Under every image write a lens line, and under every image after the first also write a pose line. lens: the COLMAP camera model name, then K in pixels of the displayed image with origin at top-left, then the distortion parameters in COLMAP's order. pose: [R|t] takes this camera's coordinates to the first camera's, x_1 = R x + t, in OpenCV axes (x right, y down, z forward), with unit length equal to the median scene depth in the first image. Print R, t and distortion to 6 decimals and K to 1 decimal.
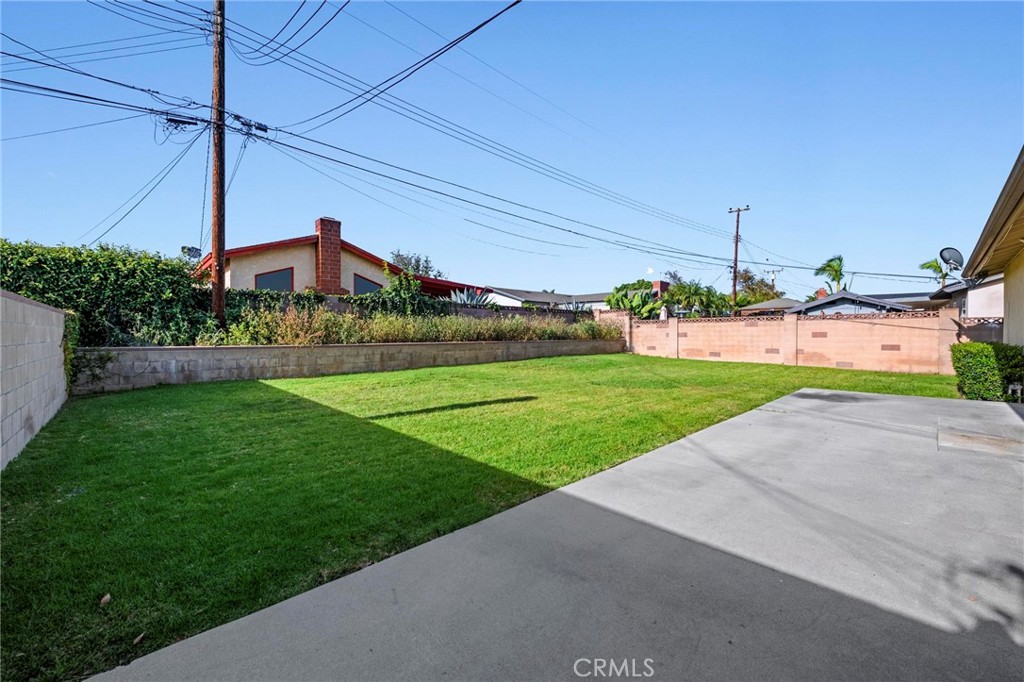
lens RADIAL K [[407.9, 0, 512.0], [0, 407.9, 331.9], [0, 0, 1]] dist [0.007167, -0.006060]
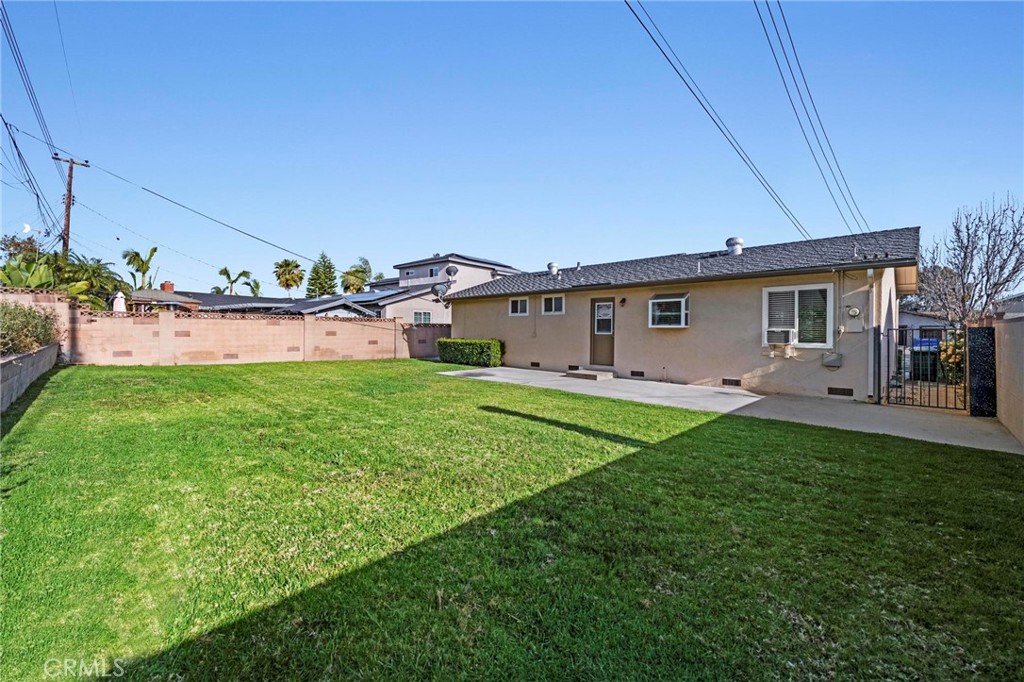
lens RADIAL K [[407.9, 0, 512.0], [0, 407.9, 331.9], [0, 0, 1]] dist [0.007167, -0.006060]
pose [[-0.017395, -0.004379, 0.999839, -0.385983], [-0.012491, 0.999913, 0.004162, -0.007829], [-0.999771, -0.012417, -0.017448, 0.426200]]
